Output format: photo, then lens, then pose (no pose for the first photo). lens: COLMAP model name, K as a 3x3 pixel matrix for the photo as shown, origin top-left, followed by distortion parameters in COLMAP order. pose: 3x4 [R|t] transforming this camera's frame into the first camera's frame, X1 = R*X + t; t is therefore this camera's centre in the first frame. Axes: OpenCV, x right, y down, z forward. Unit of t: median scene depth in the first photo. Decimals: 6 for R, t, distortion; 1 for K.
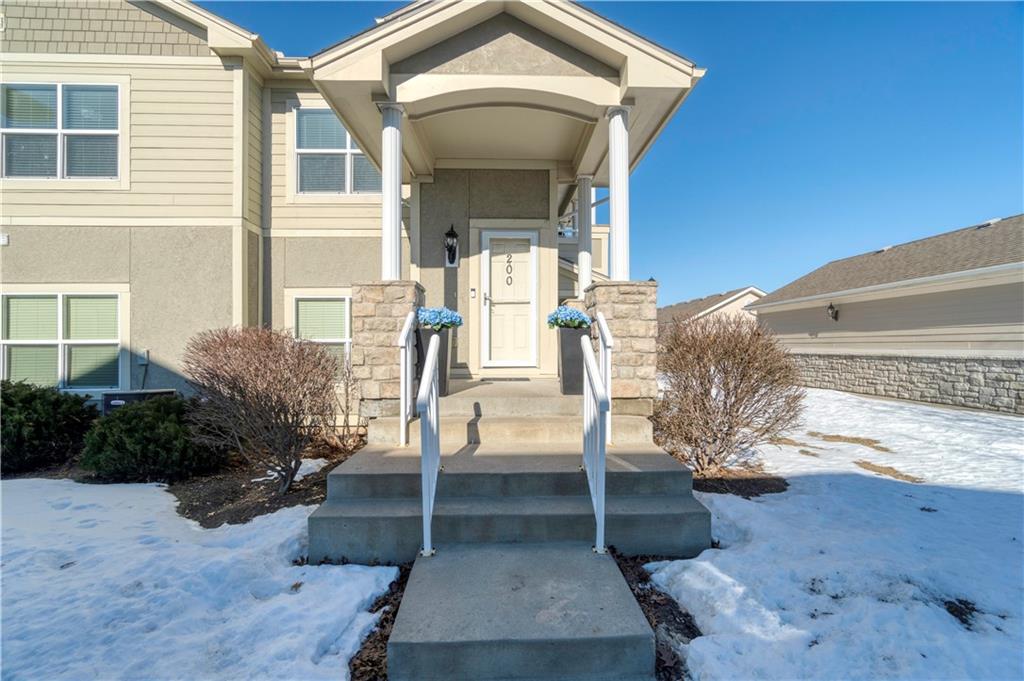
lens RADIAL K [[445.7, 0, 507.1], [0, 445.7, 339.5], [0, 0, 1]] dist [-0.000813, 0.001720]
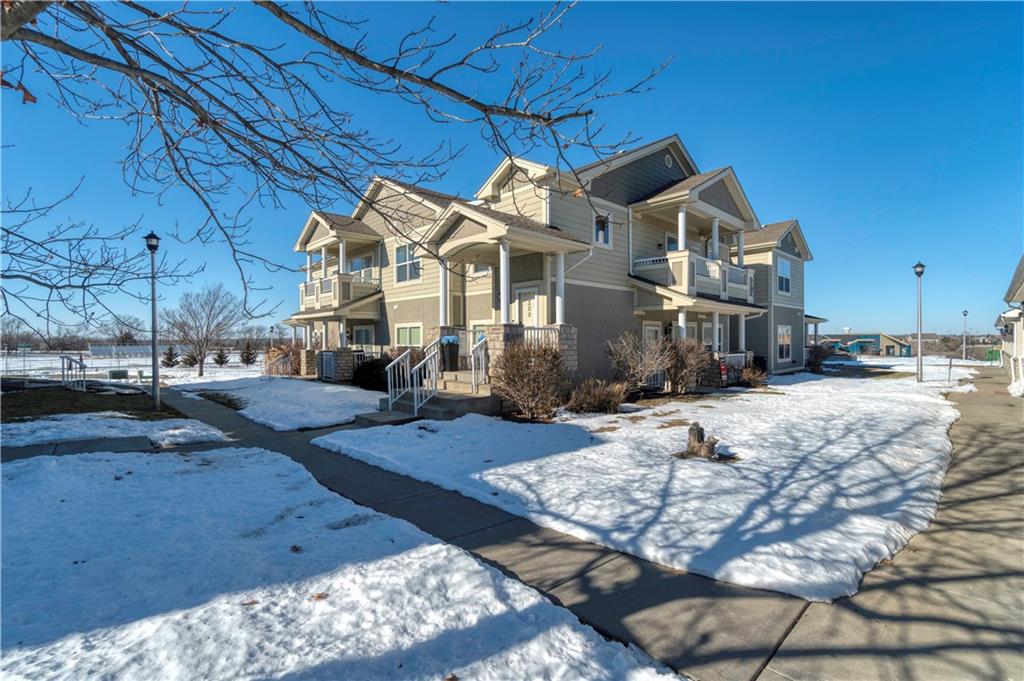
lens RADIAL K [[445.7, 0, 508.2], [0, 445.7, 344.8], [0, 0, 1]] dist [-0.000813, 0.001720]
pose [[0.665521, 0.010470, -0.746306, 1.328095], [0.009986, 0.999687, 0.022929, -0.051822], [0.746312, -0.022712, 0.665208, -0.286911]]
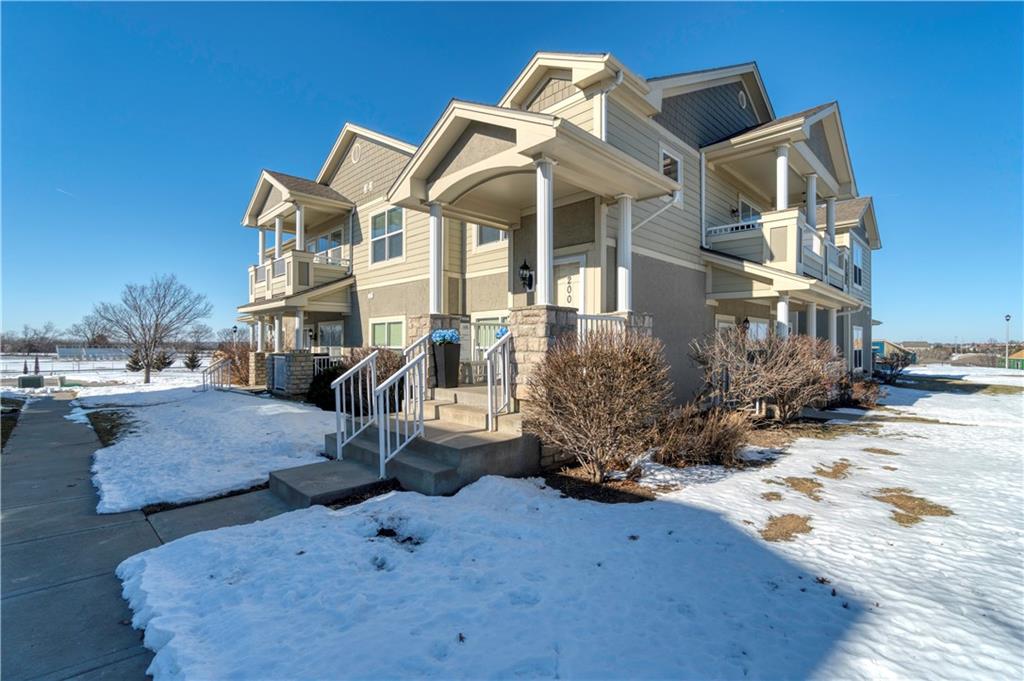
lens RADIAL K [[445.7, 0, 509.4], [0, 445.7, 343.5], [0, 0, 1]] dist [-0.000813, 0.001720]
pose [[0.685292, 0.004384, -0.728255, 0.763955], [0.002361, 0.999963, 0.008242, -0.024840], [0.728265, -0.007367, 0.685256, 0.078252]]
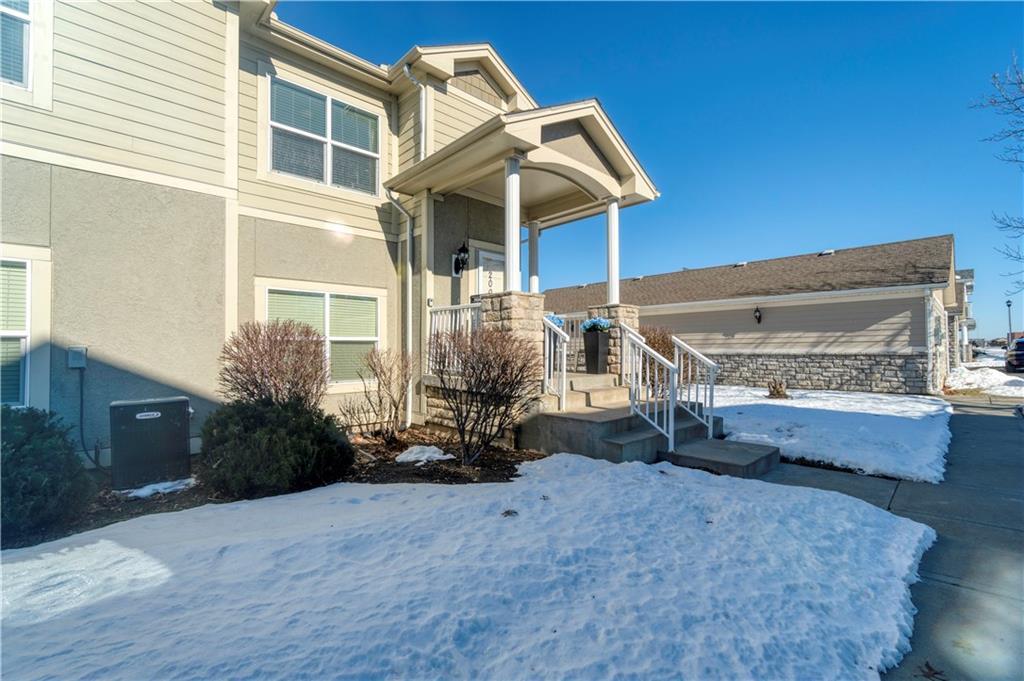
lens RADIAL K [[445.7, 0, 509.7], [0, 445.7, 339.6], [0, 0, 1]] dist [-0.000813, 0.001720]
pose [[0.740633, 0.013448, 0.671775, -0.806625], [-0.003780, 0.999867, -0.015848, 0.021299], [-0.671899, 0.009198, 0.740586, 0.035612]]
